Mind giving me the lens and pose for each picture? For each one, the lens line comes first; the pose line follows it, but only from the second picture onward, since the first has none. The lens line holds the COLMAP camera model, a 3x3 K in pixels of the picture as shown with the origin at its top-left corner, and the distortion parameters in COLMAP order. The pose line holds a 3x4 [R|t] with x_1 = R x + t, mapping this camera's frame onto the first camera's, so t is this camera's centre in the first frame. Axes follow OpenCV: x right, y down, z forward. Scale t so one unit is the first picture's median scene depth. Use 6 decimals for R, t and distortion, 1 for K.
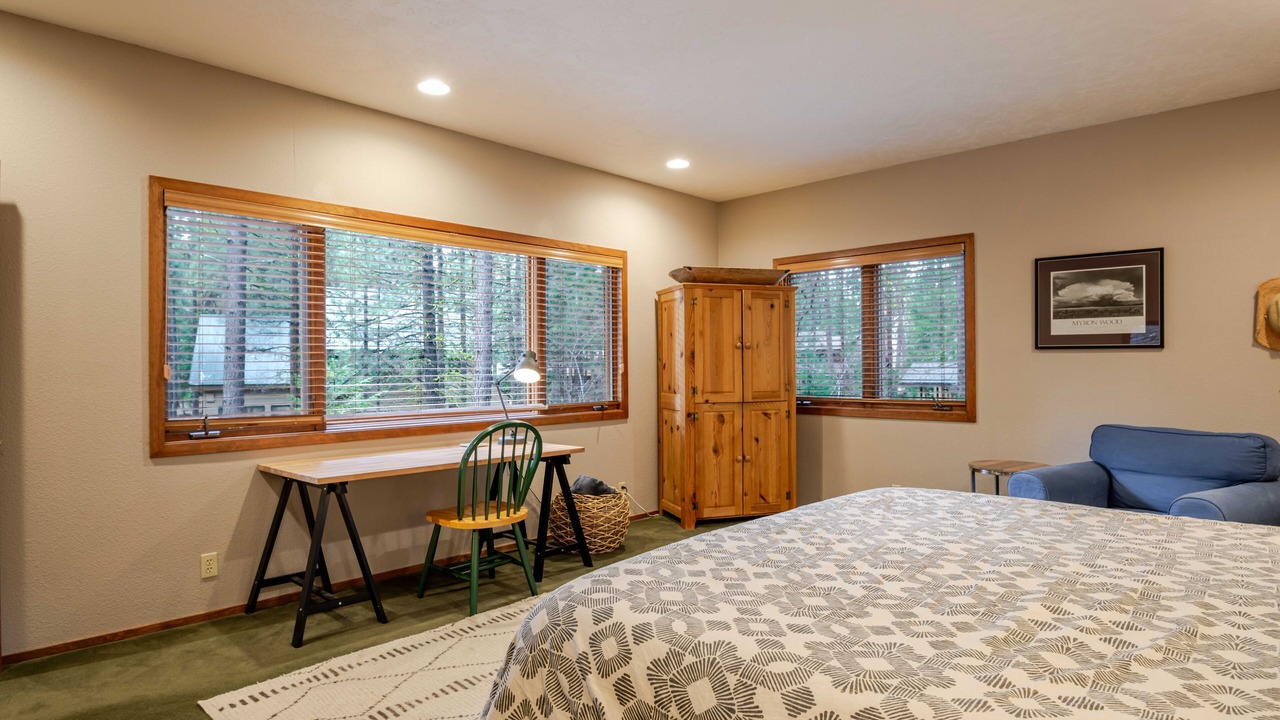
lens RADIAL K [[705.4, 0, 630.4], [0, 705.4, 362.1], [0, 0, 1]] dist [-0.000834, -0.000211]
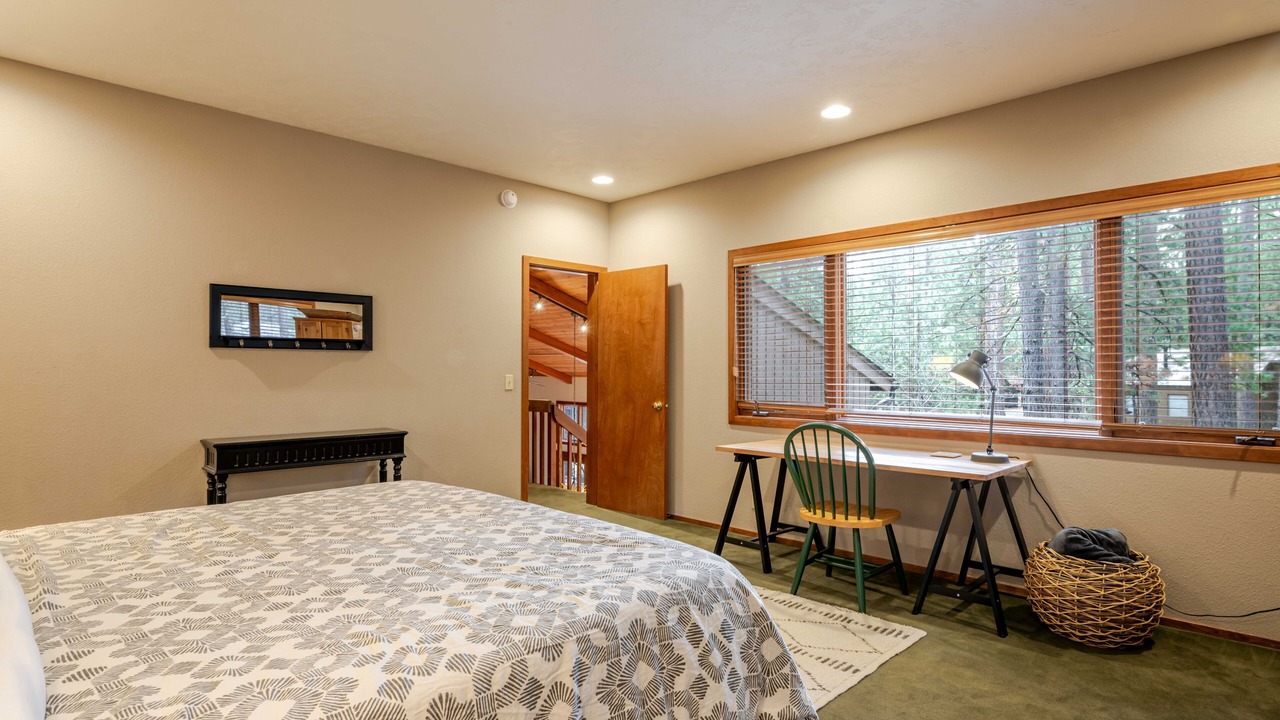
lens RADIAL K [[665.9, 0, 639.2], [0, 665.9, 362.2], [0, 0, 1]] dist [-0.004013, -0.001316]
pose [[-0.020352, -0.003239, -0.999788, 0.763652], [0.006395, 0.999974, -0.003370, -0.002515], [0.999772, -0.006462, -0.020331, 0.729124]]
